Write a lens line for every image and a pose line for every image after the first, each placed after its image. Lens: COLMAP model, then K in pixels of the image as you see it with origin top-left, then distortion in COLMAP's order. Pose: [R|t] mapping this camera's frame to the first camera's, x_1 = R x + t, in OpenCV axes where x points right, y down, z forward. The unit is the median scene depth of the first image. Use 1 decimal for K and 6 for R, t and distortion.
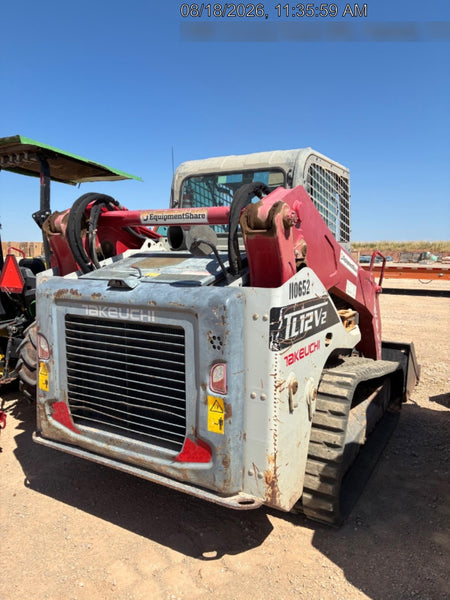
lens RADIAL K [[457.8, 0, 218.9], [0, 457.8, 300.8], [0, 0, 1]] dist [0.058510, -0.062357]
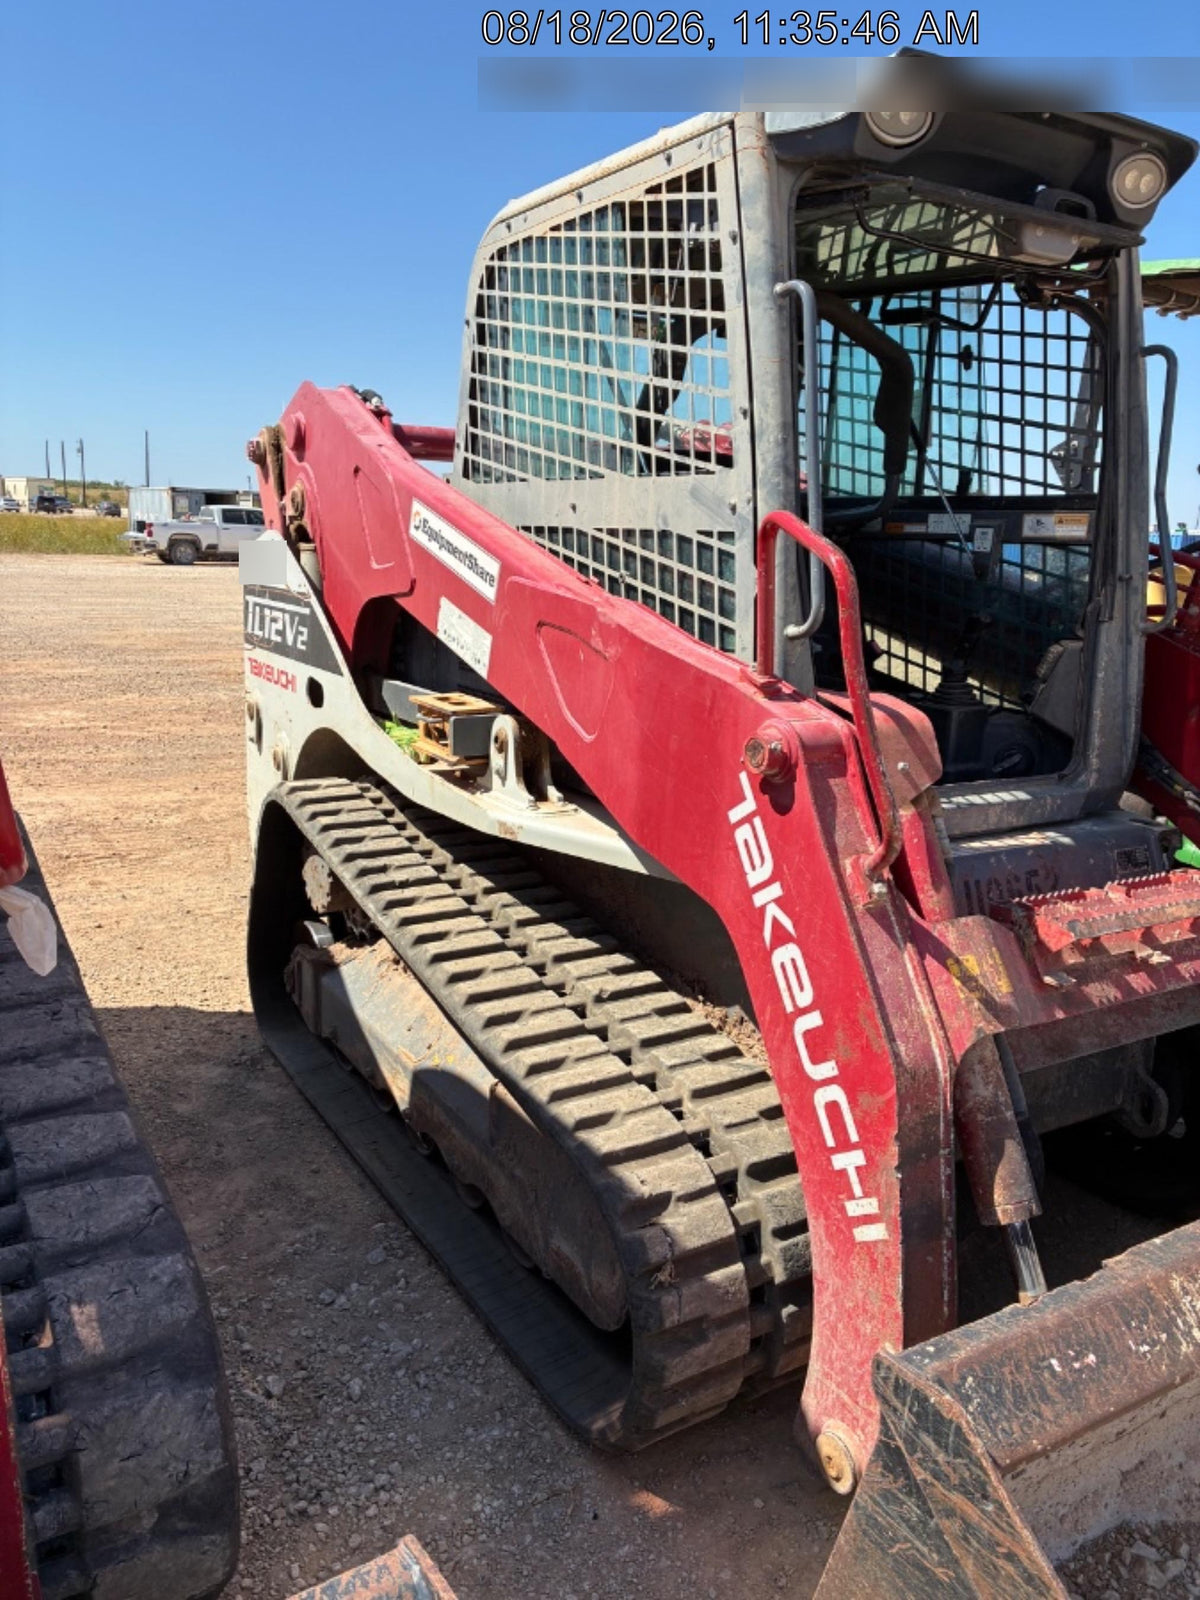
lens RADIAL K [[1199.0, 0, 630.3], [0, 1199.0, 797.0], [0, 0, 1]] dist [0.013090, -0.003077]
pose [[-0.461409, 0.175215, -0.869713, 1.401467], [-0.137136, 0.954436, 0.265038, -0.220611], [0.876524, 0.241560, -0.416358, 2.158901]]
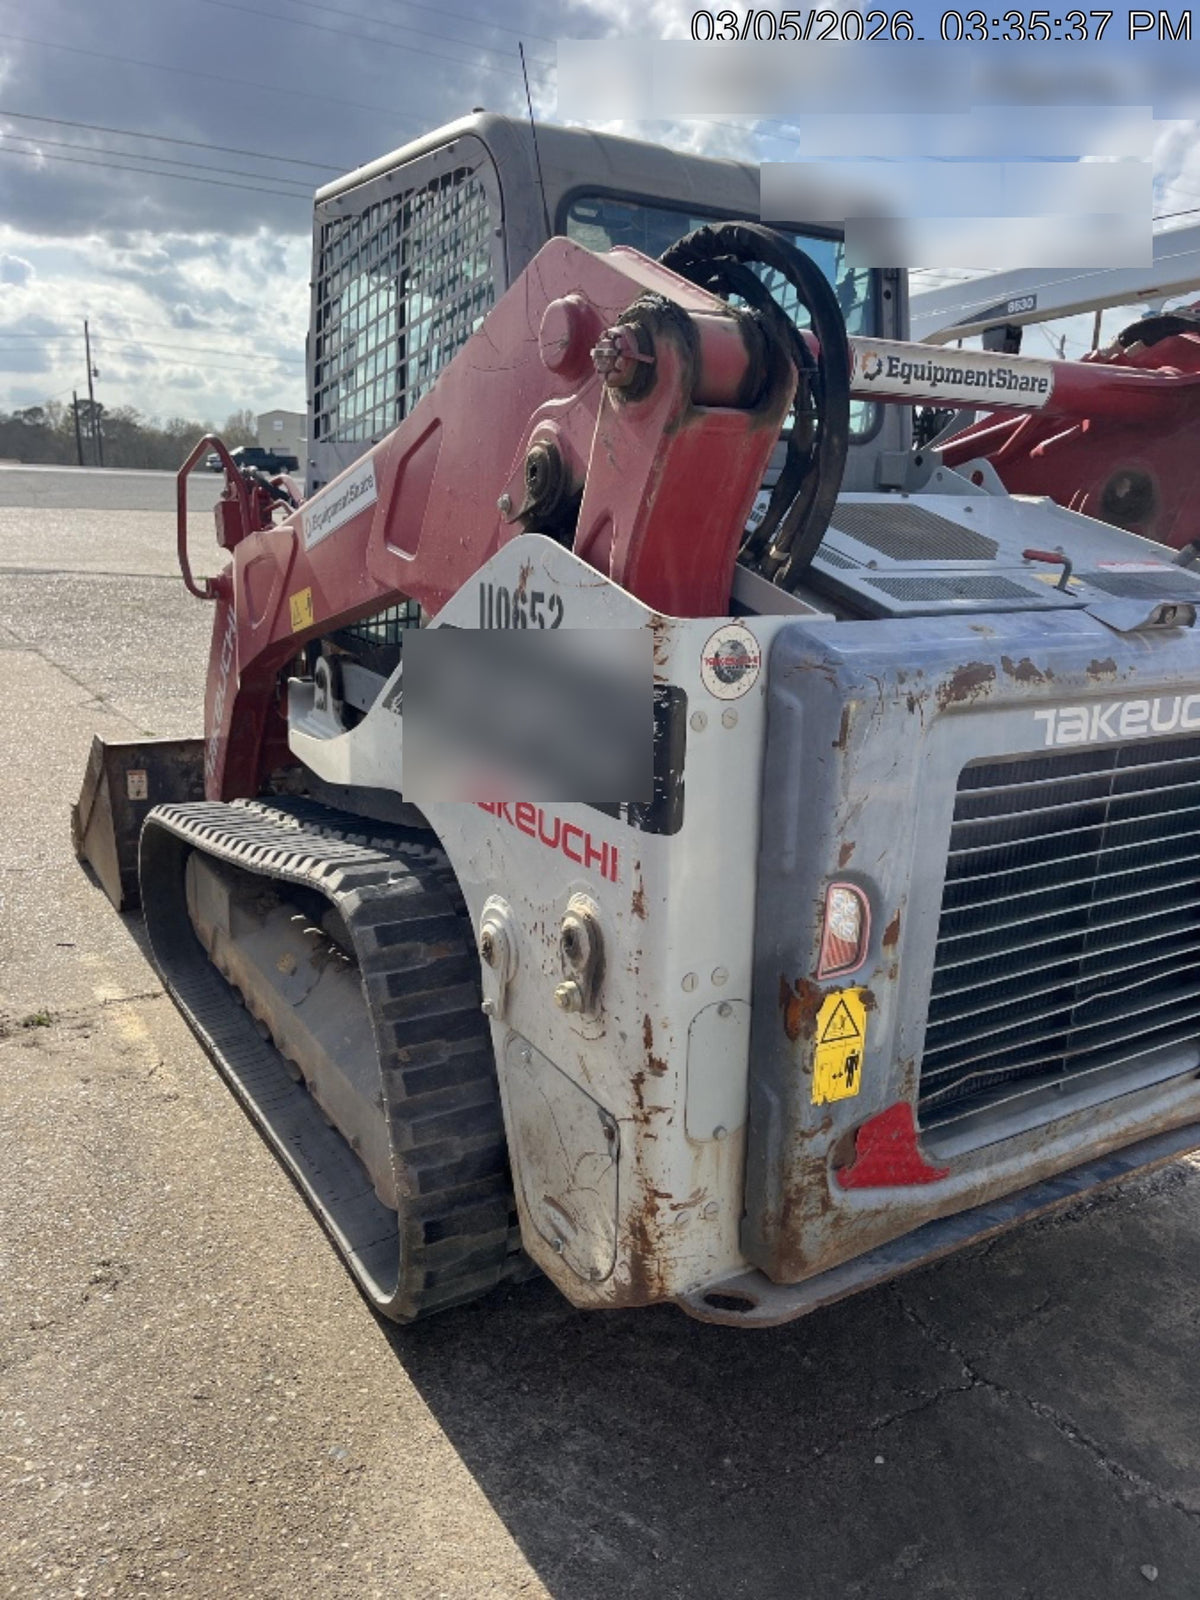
lens RADIAL K [[1204.9, 0, 616.2], [0, 1204.9, 824.1], [0, 0, 1]] dist [0.011648, -0.002502]
pose [[0.459686, -0.233710, 0.856778, -1.109024], [0.071157, 0.971342, 0.226783, -0.112422], [-0.885226, -0.043283, 0.463143, 0.974374]]
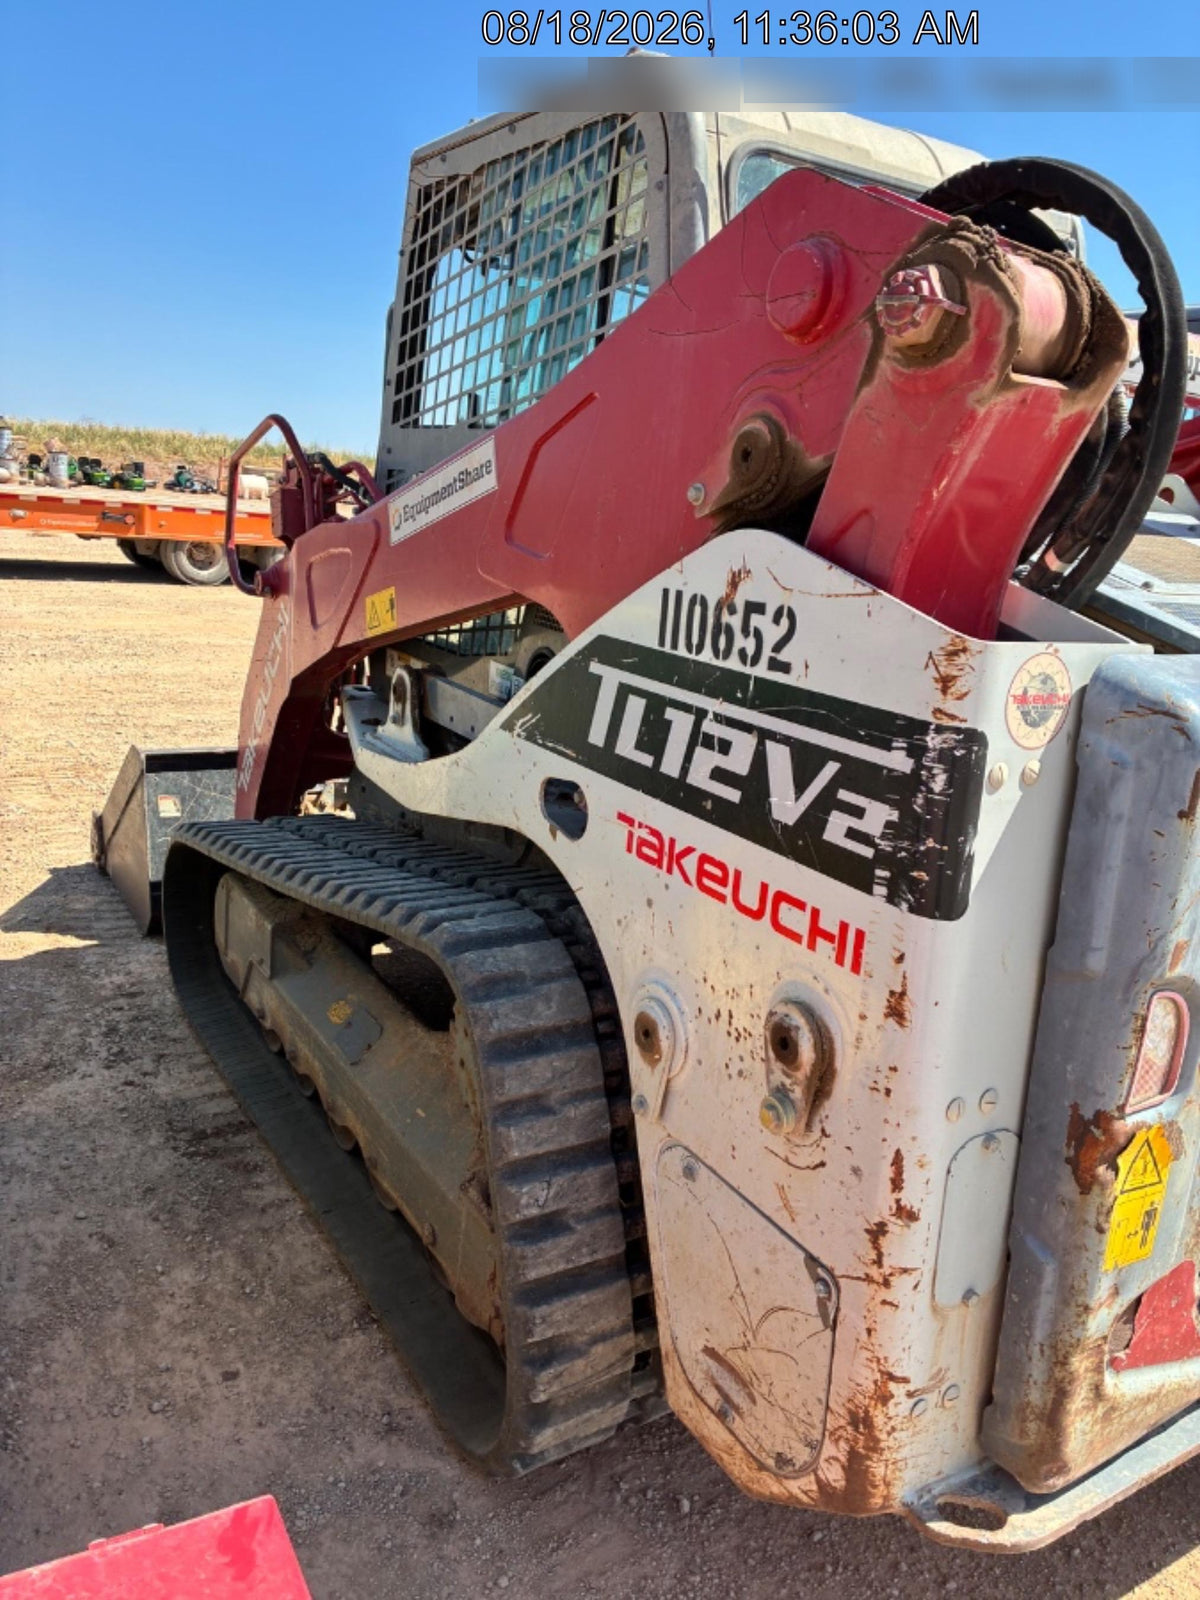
lens RADIAL K [[1199.0, 0, 630.3], [0, 1199.0, 797.0], [0, 0, 1]] dist [0.013090, -0.003077]
pose [[0.444659, -0.184600, 0.876471, -1.021489], [0.025726, 0.980760, 0.193514, -0.107403], [-0.895331, -0.063499, 0.440853, 1.164446]]
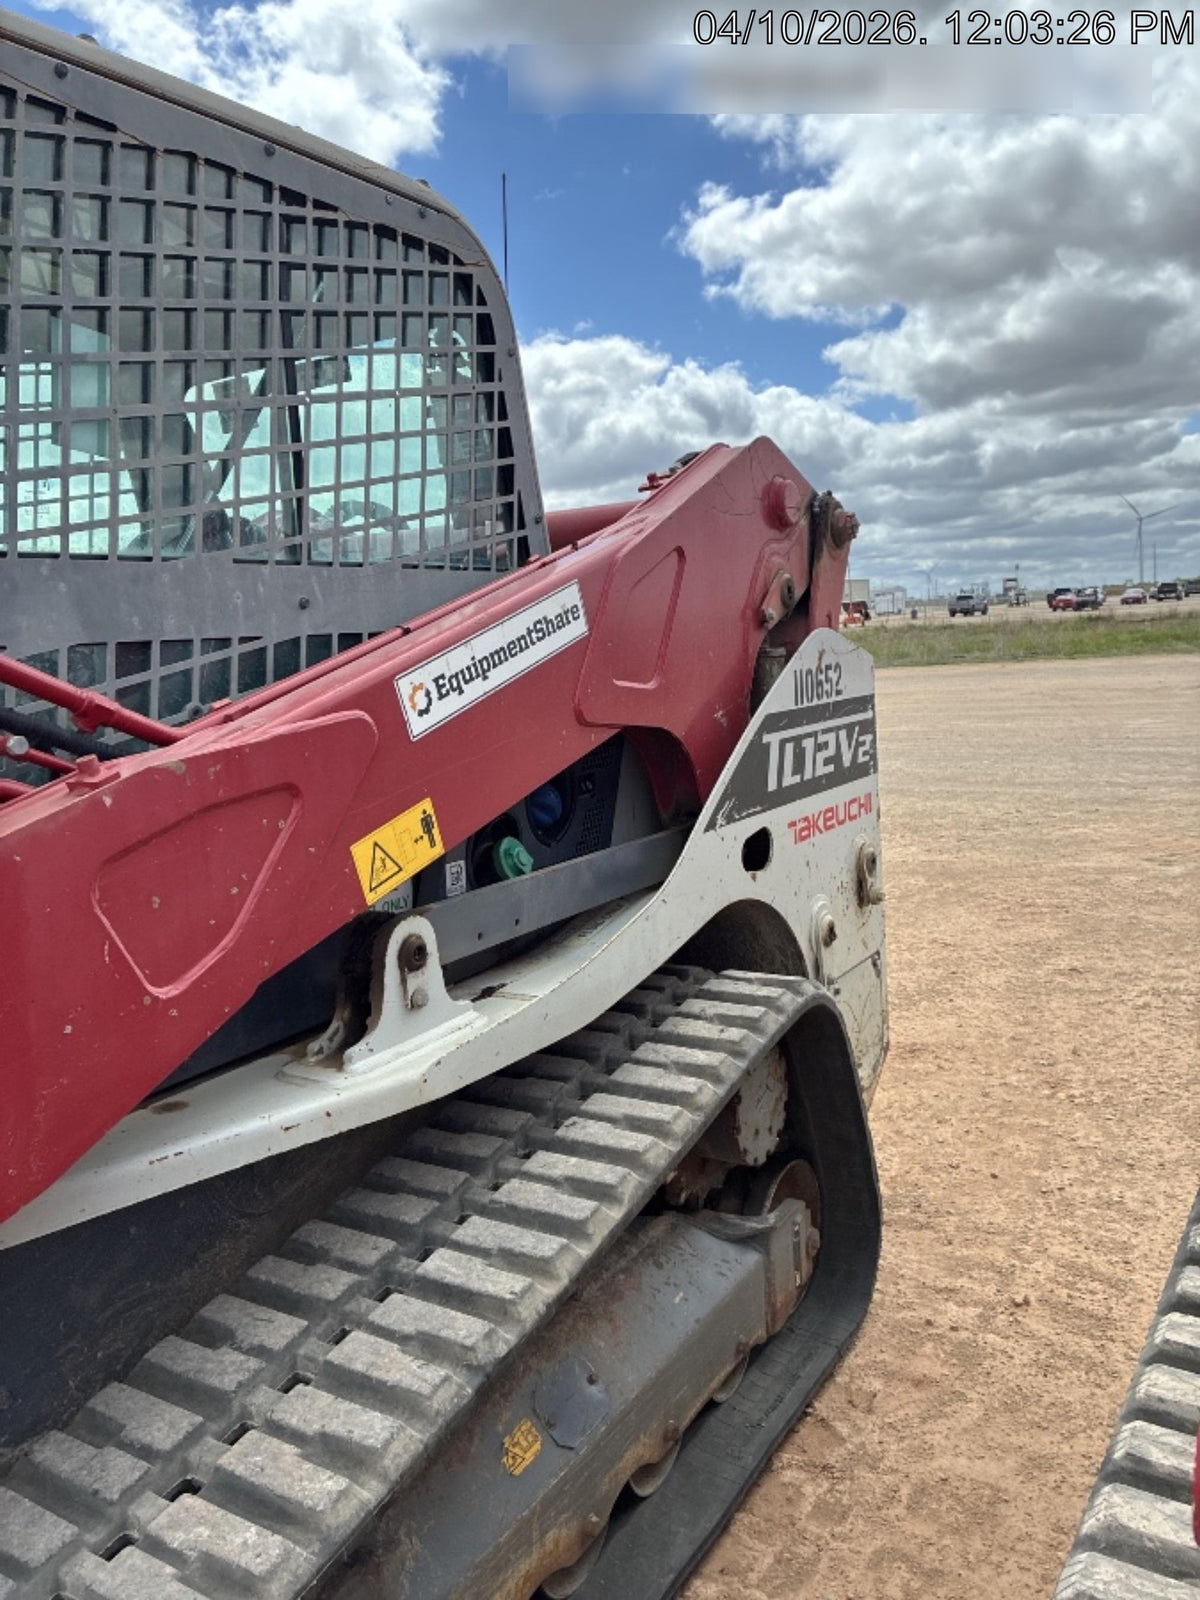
lens RADIAL K [[1246.1, 0, 600.0], [0, 1246.1, 800.0], [0, 0, 1]] dist [0.047543, -0.006930]
pose [[-0.998315, 0.052293, 0.025162, -0.227179], [0.056916, 0.966898, 0.248734, -0.276902], [-0.011323, 0.249747, -0.968245, 2.629926]]
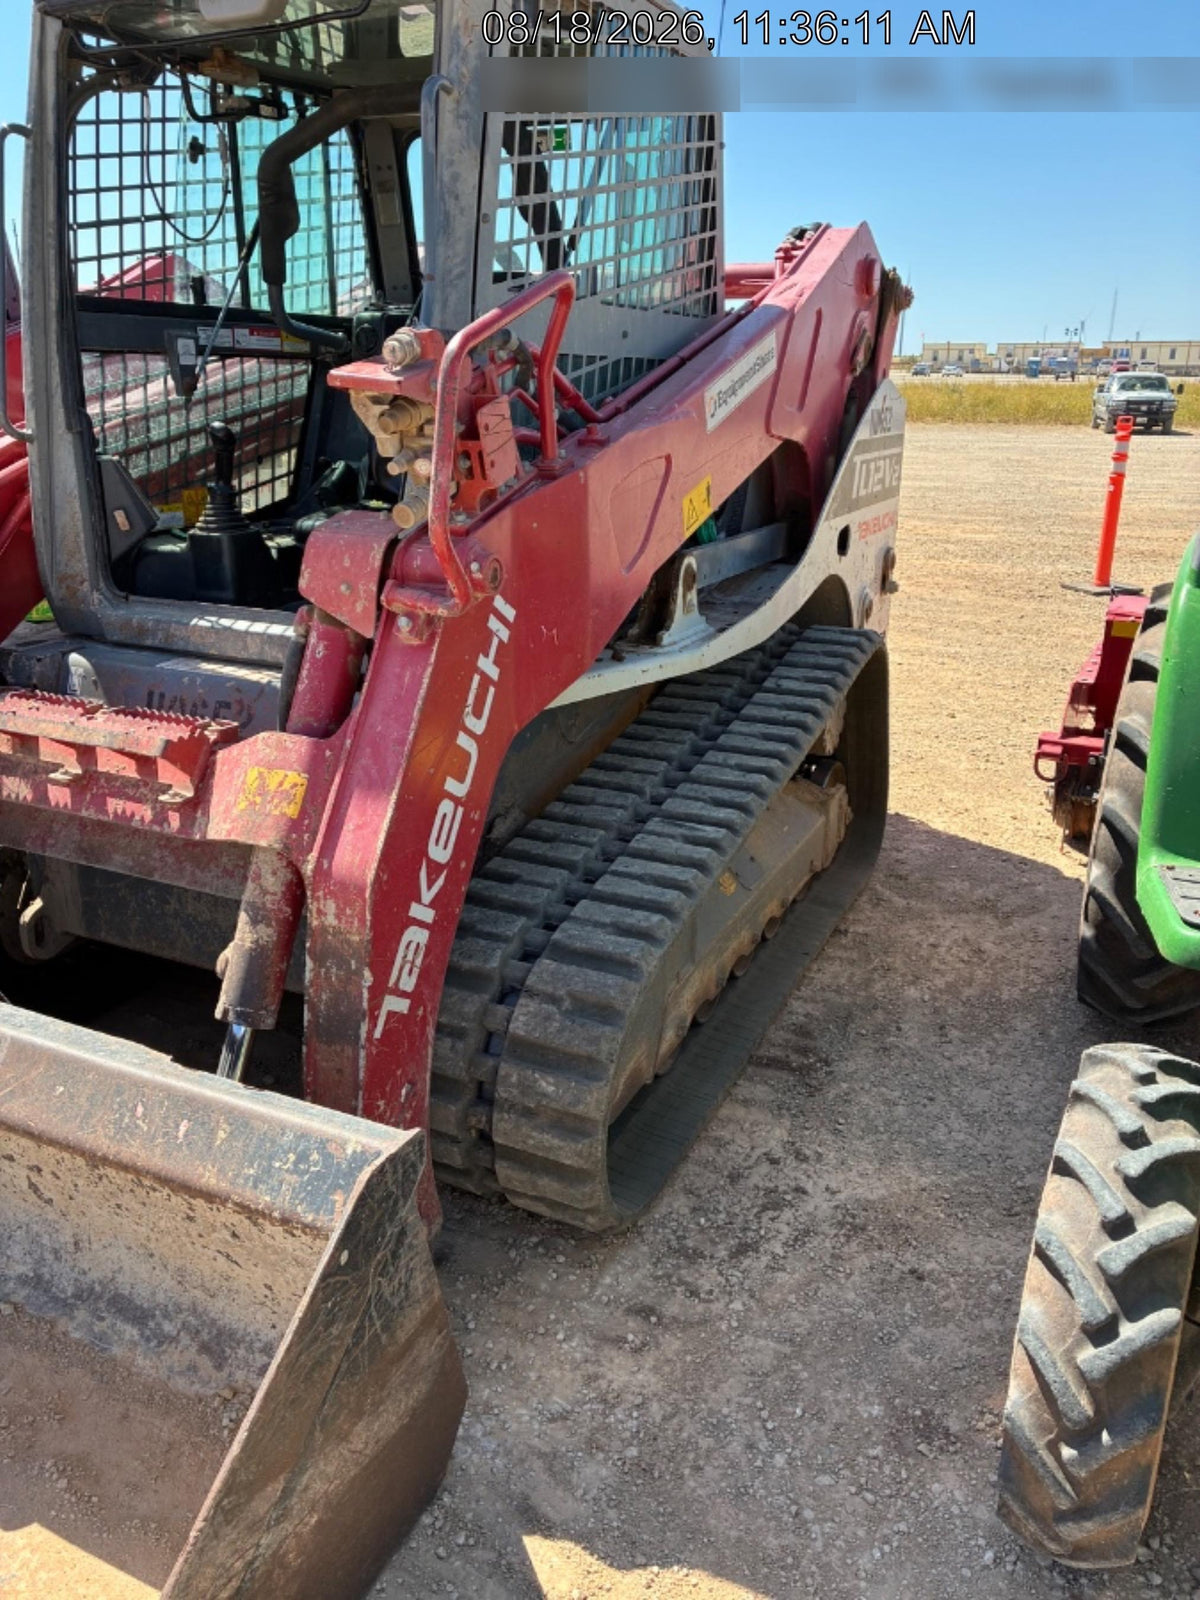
lens RADIAL K [[1220.8, 0, 583.7], [0, 1220.8, 802.2], [0, 0, 1]] dist [0.058510, -0.062357]
pose [[-0.996332, 0.016568, -0.083951, 0.122548], [-0.022022, 0.898387, 0.438652, -0.323078], [0.082687, 0.438892, -0.894727, 3.061125]]
